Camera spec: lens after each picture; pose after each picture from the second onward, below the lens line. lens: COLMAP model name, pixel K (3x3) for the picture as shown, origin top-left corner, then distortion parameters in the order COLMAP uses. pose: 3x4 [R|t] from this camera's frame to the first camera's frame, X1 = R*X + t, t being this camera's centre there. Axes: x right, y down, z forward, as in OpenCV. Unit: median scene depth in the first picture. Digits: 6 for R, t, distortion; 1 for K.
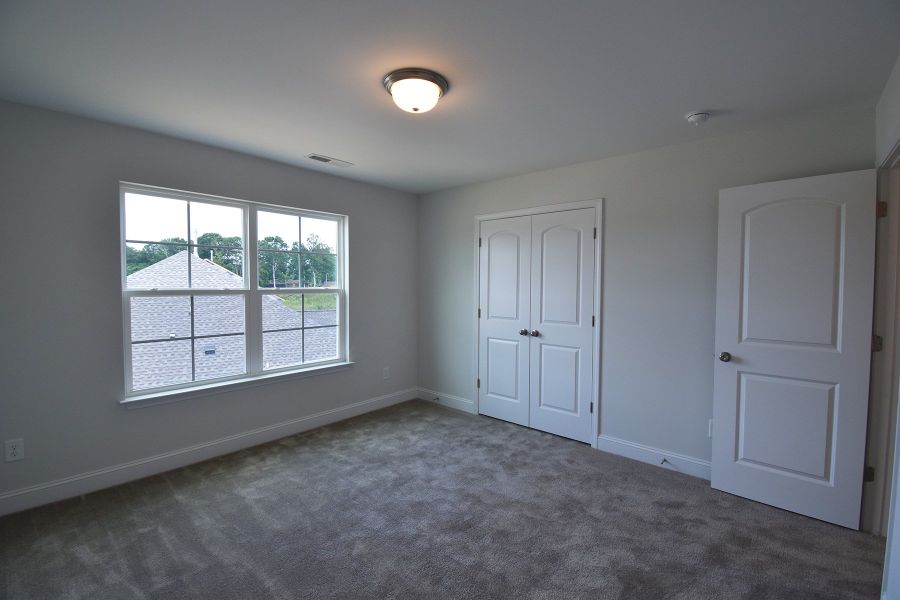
lens RADIAL K [[385.2, 0, 450.0], [0, 385.2, 300.0], [0, 0, 1]] dist [0.009882, -0.000173]
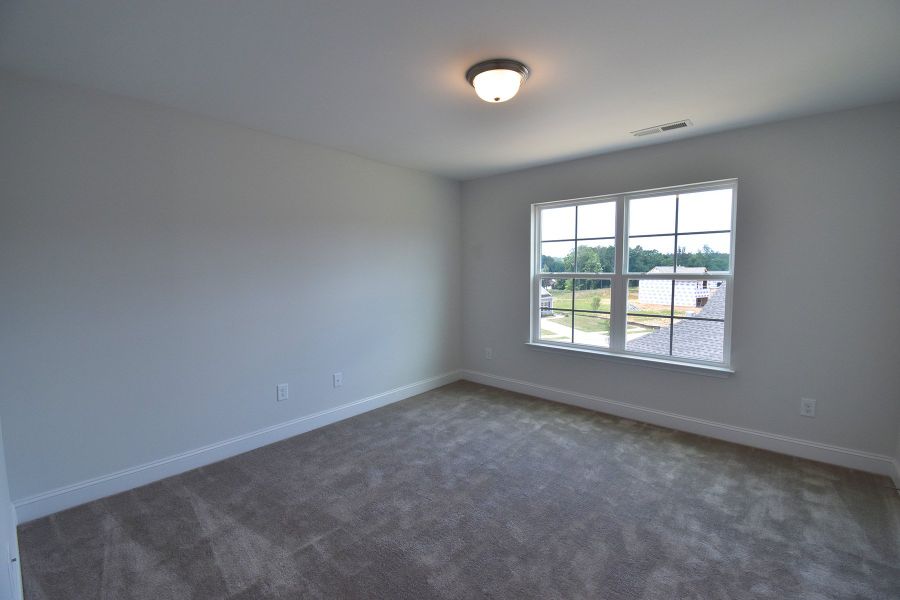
lens RADIAL K [[400.8, 0, 455.1], [0, 400.8, 298.3], [0, 0, 1]] dist [0.012582, -0.020566]
pose [[0.047331, 0.086042, -0.995167, 0.577826], [-0.024809, 0.996077, 0.084941, -0.043427], [0.998571, 0.020669, 0.049280, 0.466000]]
